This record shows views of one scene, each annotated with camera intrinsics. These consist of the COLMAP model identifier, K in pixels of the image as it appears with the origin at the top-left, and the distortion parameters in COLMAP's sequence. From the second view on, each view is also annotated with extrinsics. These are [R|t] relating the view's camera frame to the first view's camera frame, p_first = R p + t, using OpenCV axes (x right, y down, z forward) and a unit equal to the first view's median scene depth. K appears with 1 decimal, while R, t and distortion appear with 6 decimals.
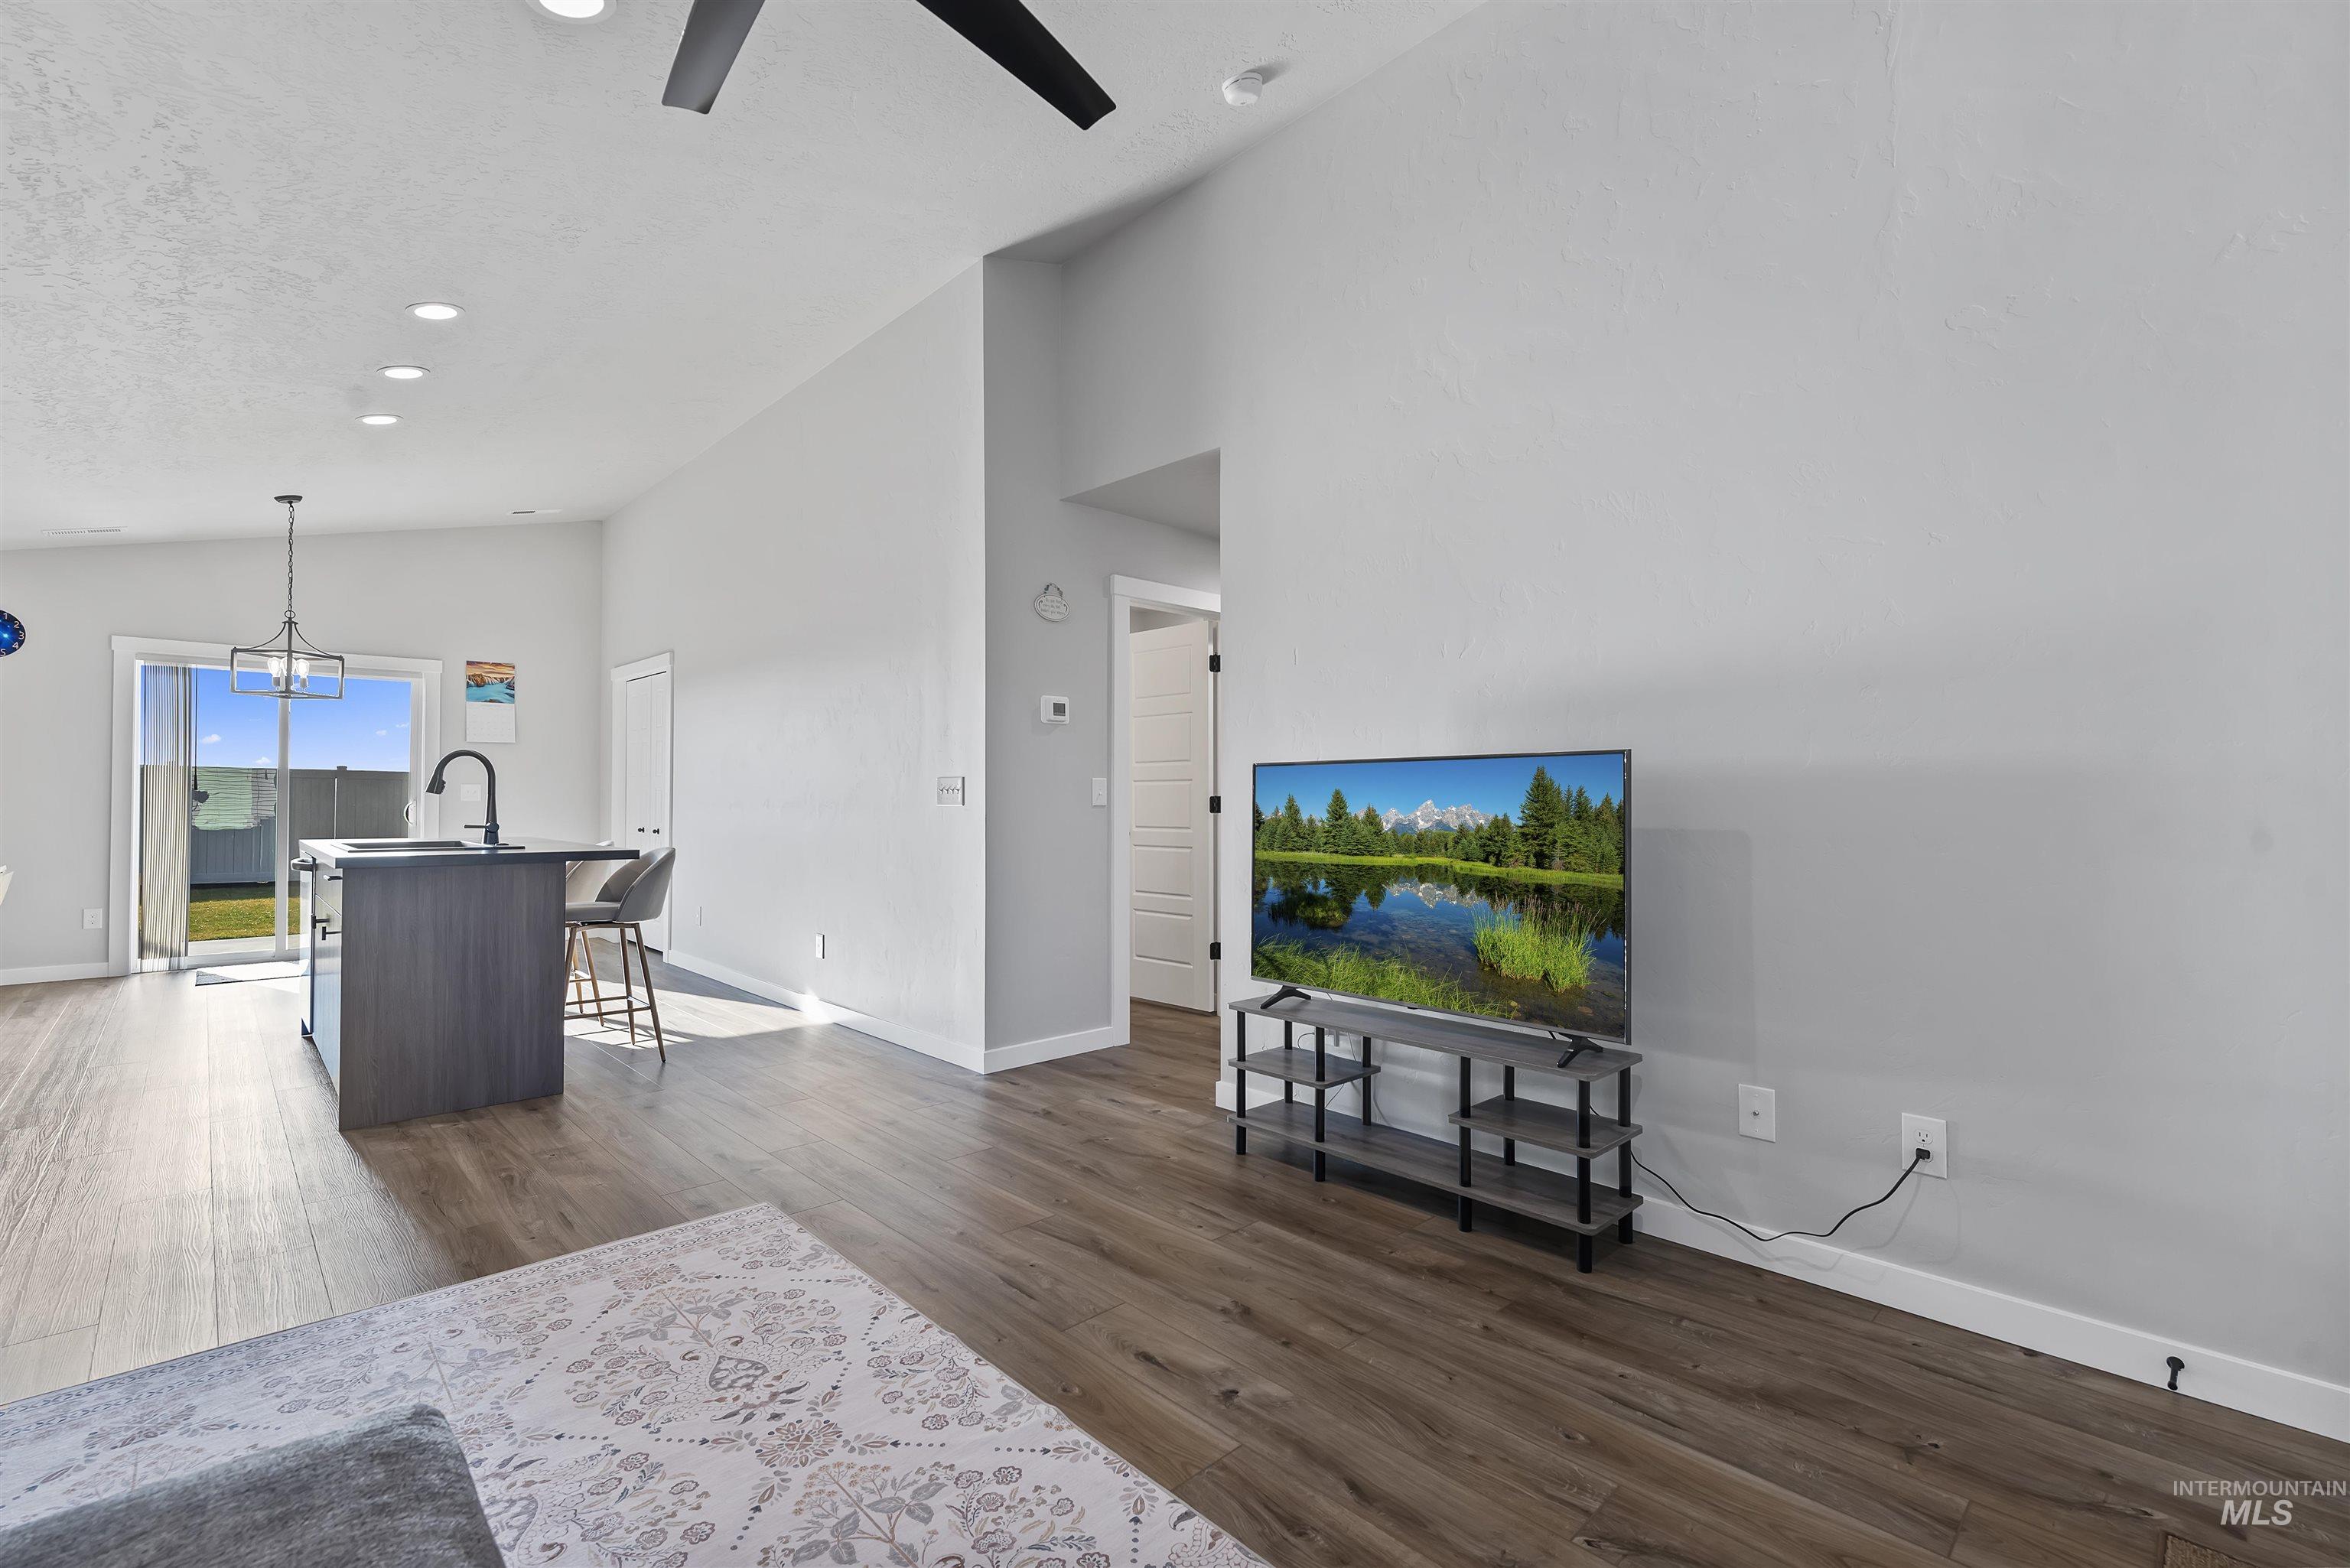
lens RADIAL K [[1025.6, 0, 1196.3], [0, 1025.6, 794.1], [0, 0, 1]] dist [0.000556, -0.000985]
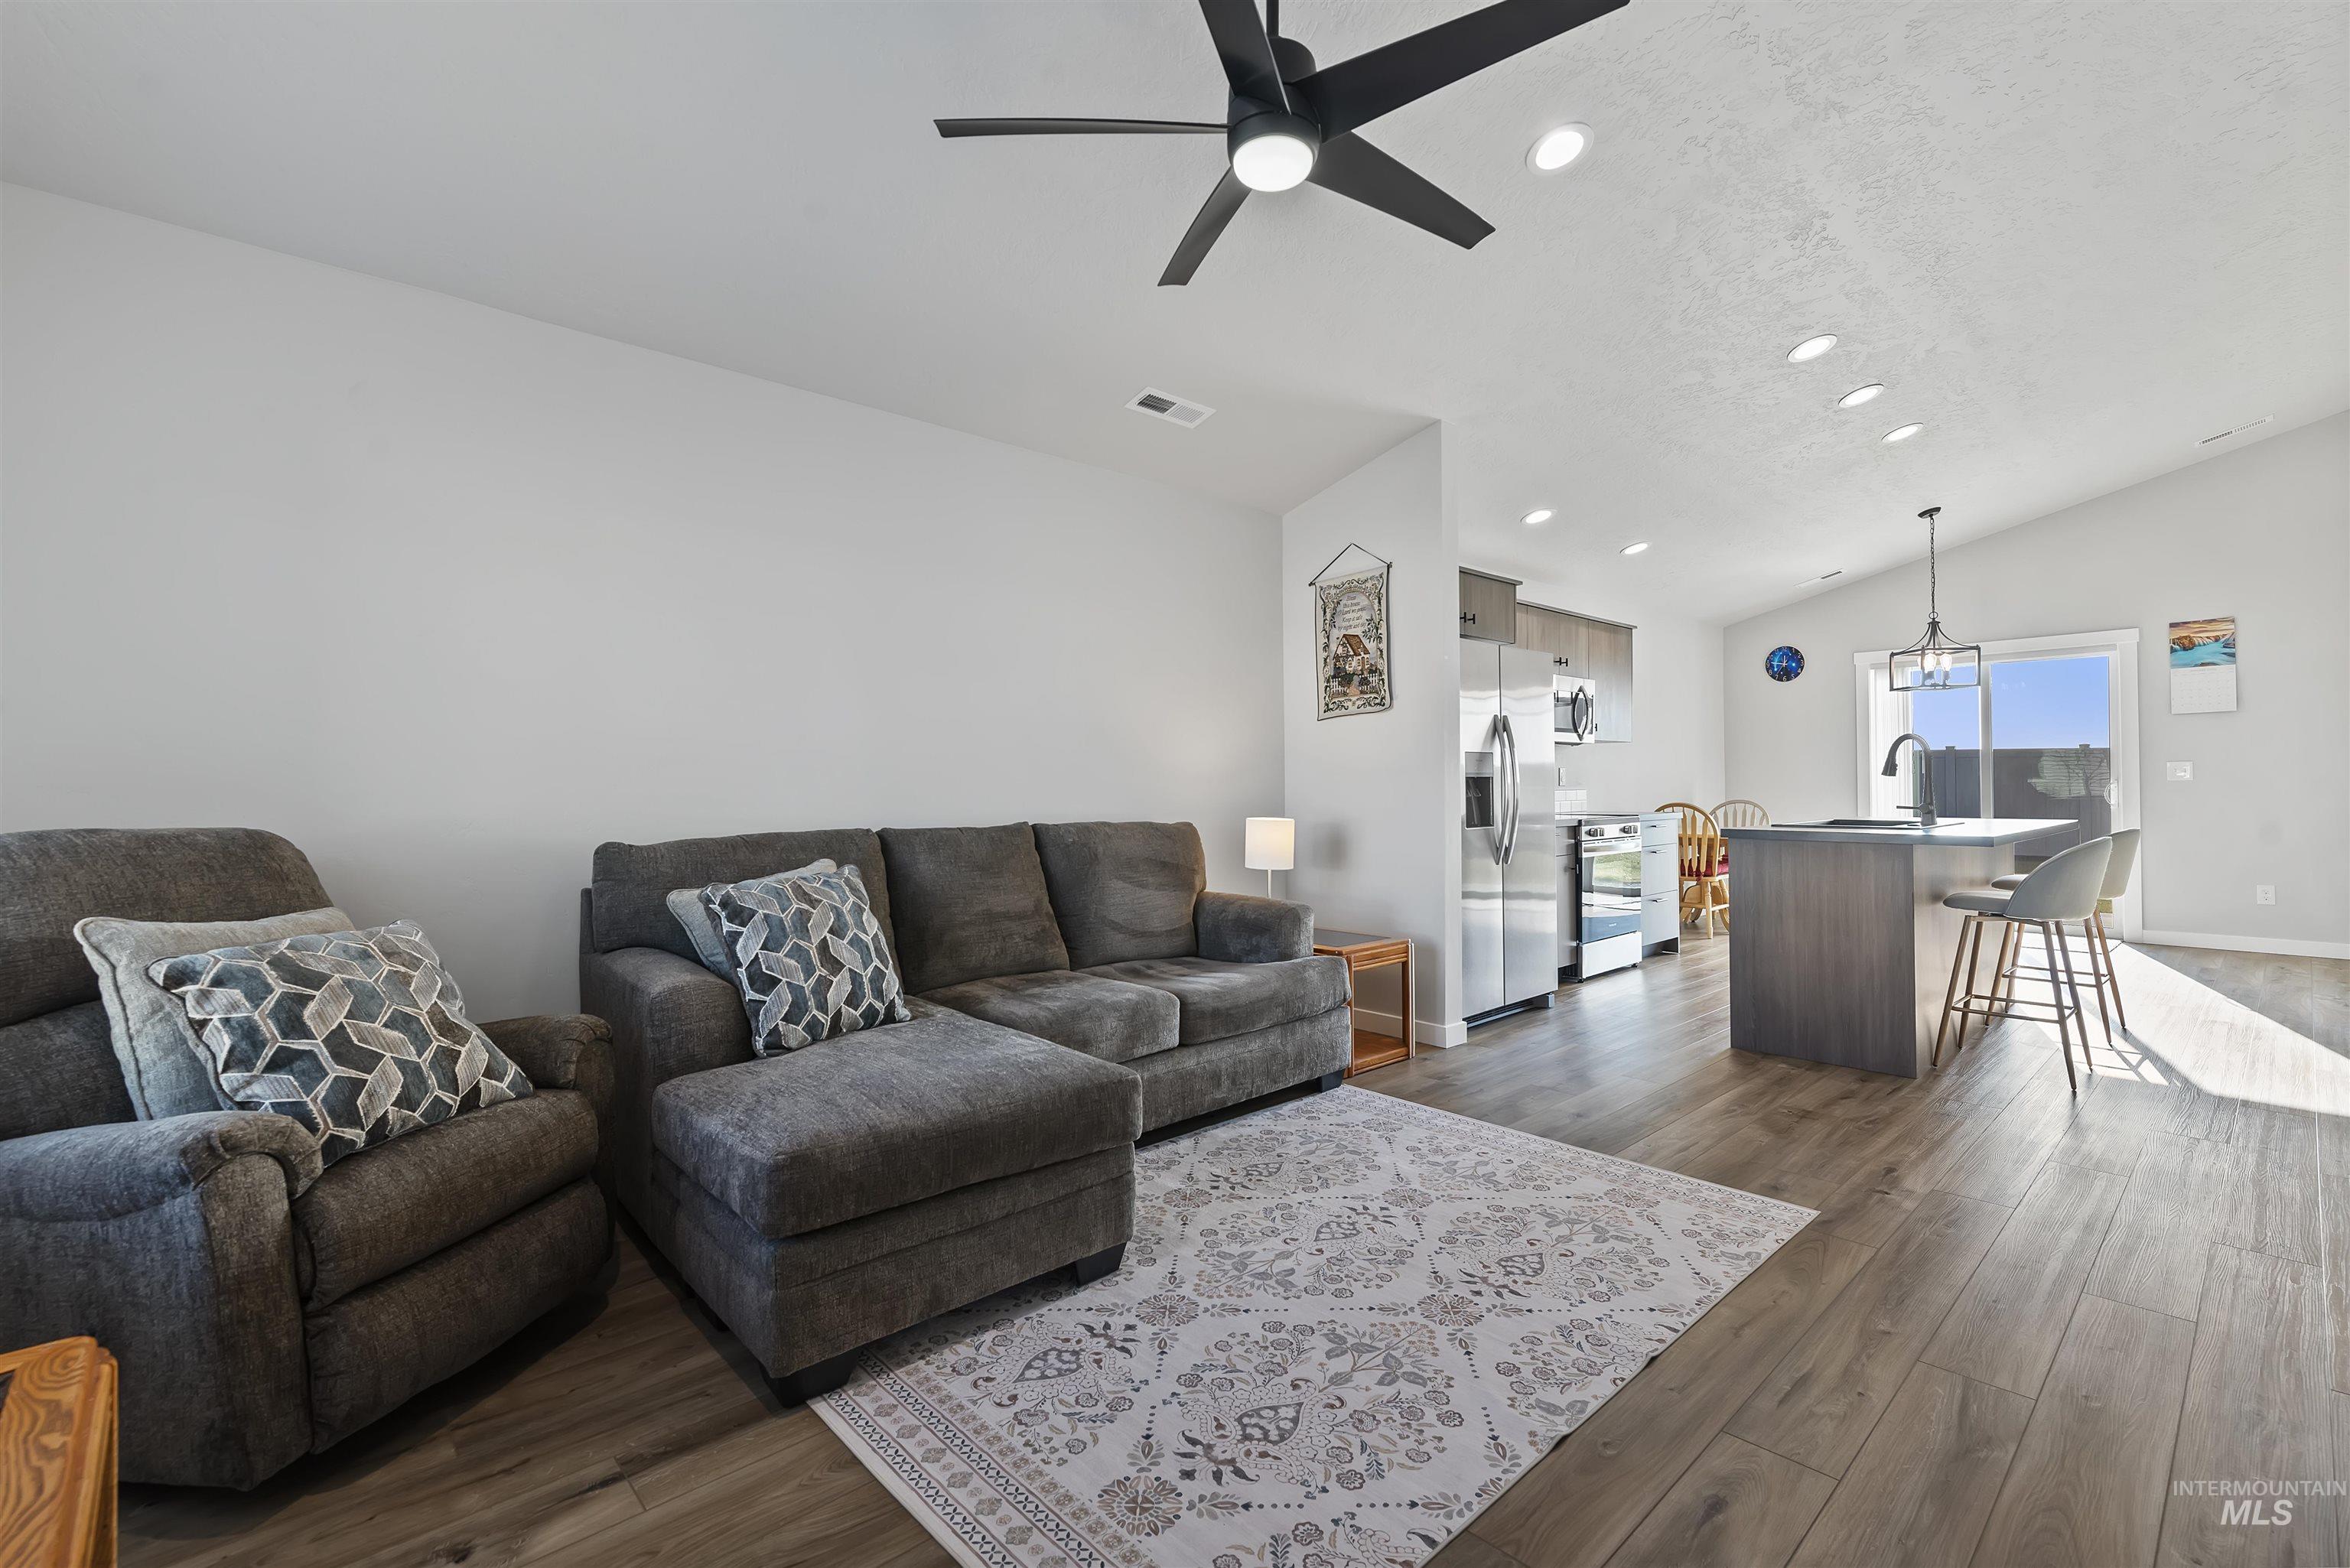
lens RADIAL K [[1031.9, 0, 1195.5], [0, 1031.9, 773.1], [0, 0, 1]] dist [0.000696, 0.000138]
pose [[-0.024366, -0.013811, -0.999608, 0.653615], [0.013684, 0.999806, -0.014147, 0.004198], [0.999609, -0.014024, -0.024172, 0.558334]]
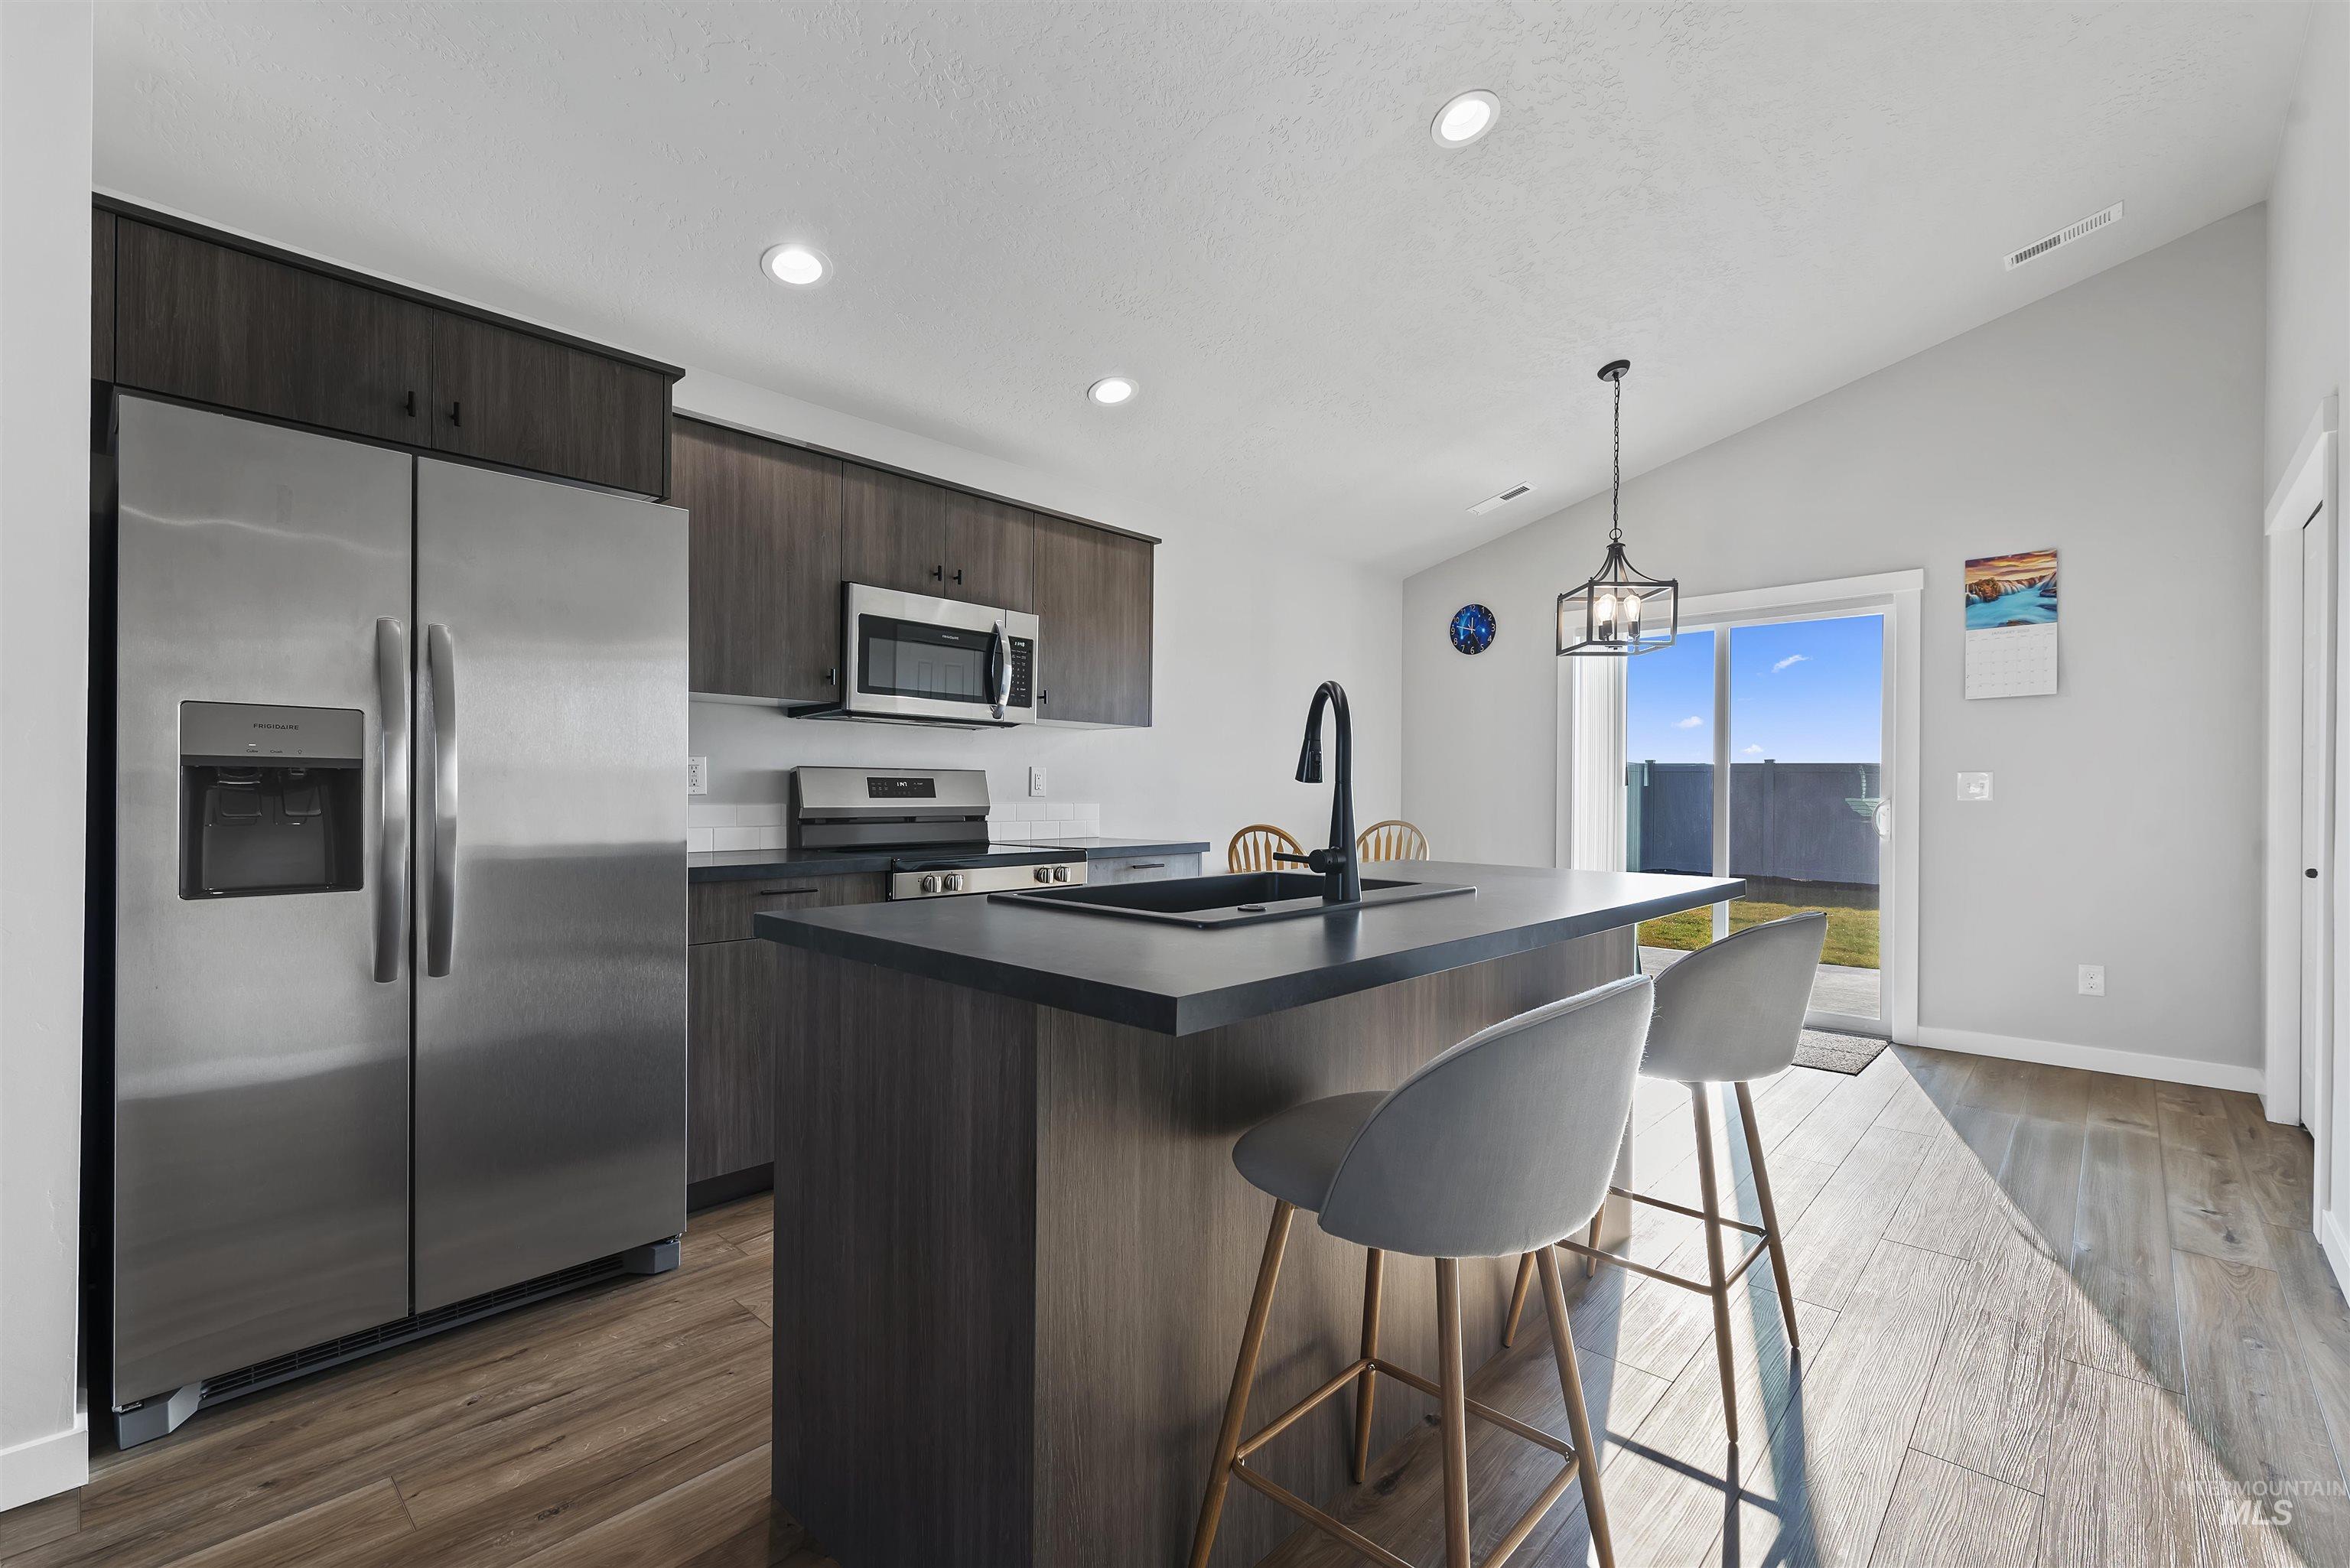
lens RADIAL K [[1025.6, 0, 1196.3], [0, 1025.6, 794.1], [0, 0, 1]] dist [0.000556, -0.000985]
pose [[0.060794, -0.001122, -0.998150, -0.503359], [0.000525, 0.999999, -0.001092, 0.009679], [0.998150, -0.000458, 0.060794, 1.693689]]
